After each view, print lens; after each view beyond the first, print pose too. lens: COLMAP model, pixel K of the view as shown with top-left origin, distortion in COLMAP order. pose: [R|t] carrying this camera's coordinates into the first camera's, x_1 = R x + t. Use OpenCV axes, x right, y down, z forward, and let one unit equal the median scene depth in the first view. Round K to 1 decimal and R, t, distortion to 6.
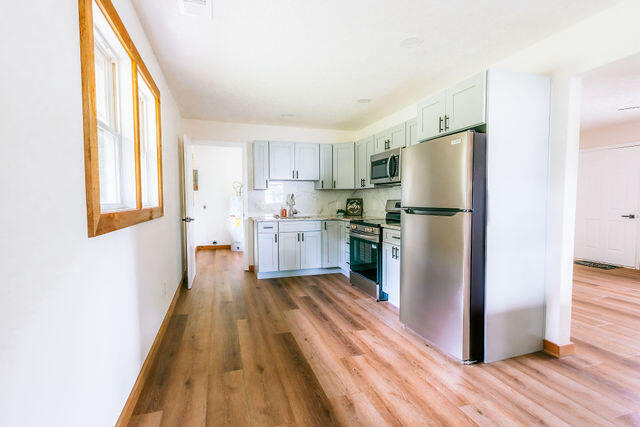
lens RADIAL K [[285.5, 0, 320.0], [0, 285.5, 213.5], [0, 0, 1]] dist [0.001536, -0.001050]
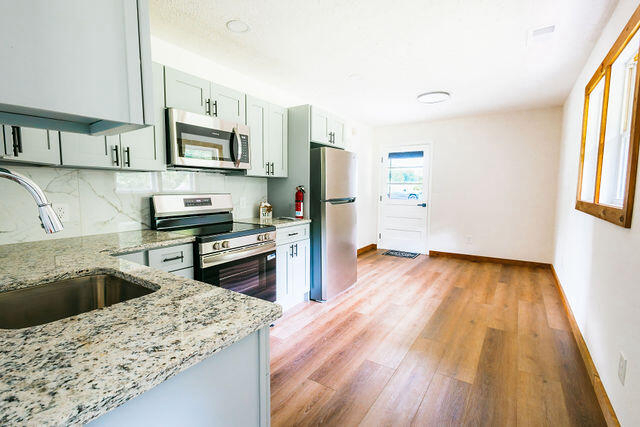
lens RADIAL K [[285.5, 0, 320.0], [0, 285.5, 213.5], [0, 0, 1]] dist [0.001536, -0.001050]
pose [[-0.584571, -0.070277, 0.808293, -0.386549], [0.040897, 0.992423, 0.115864, -0.062791], [-0.810311, 0.100787, -0.577268, 1.065722]]
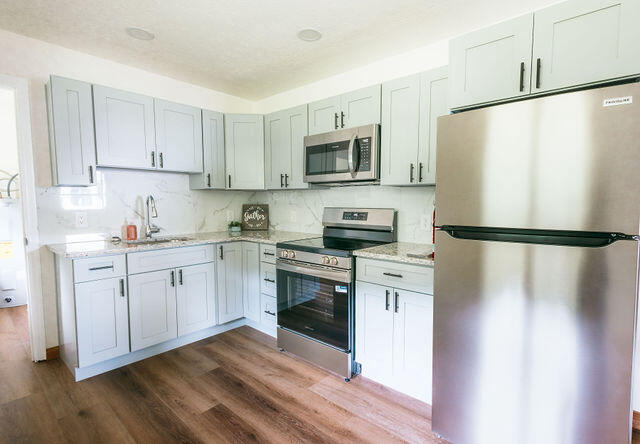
lens RADIAL K [[299.0, 0, 320.0], [0, 299.0, 222.0], [0, 0, 1]] dist [0.004173, 0.000528]
pose [[0.858414, -0.029805, 0.512091, -0.125380], [0.021149, 0.999518, 0.022723, -0.029463], [-0.512521, -0.008675, 0.858631, 0.401064]]
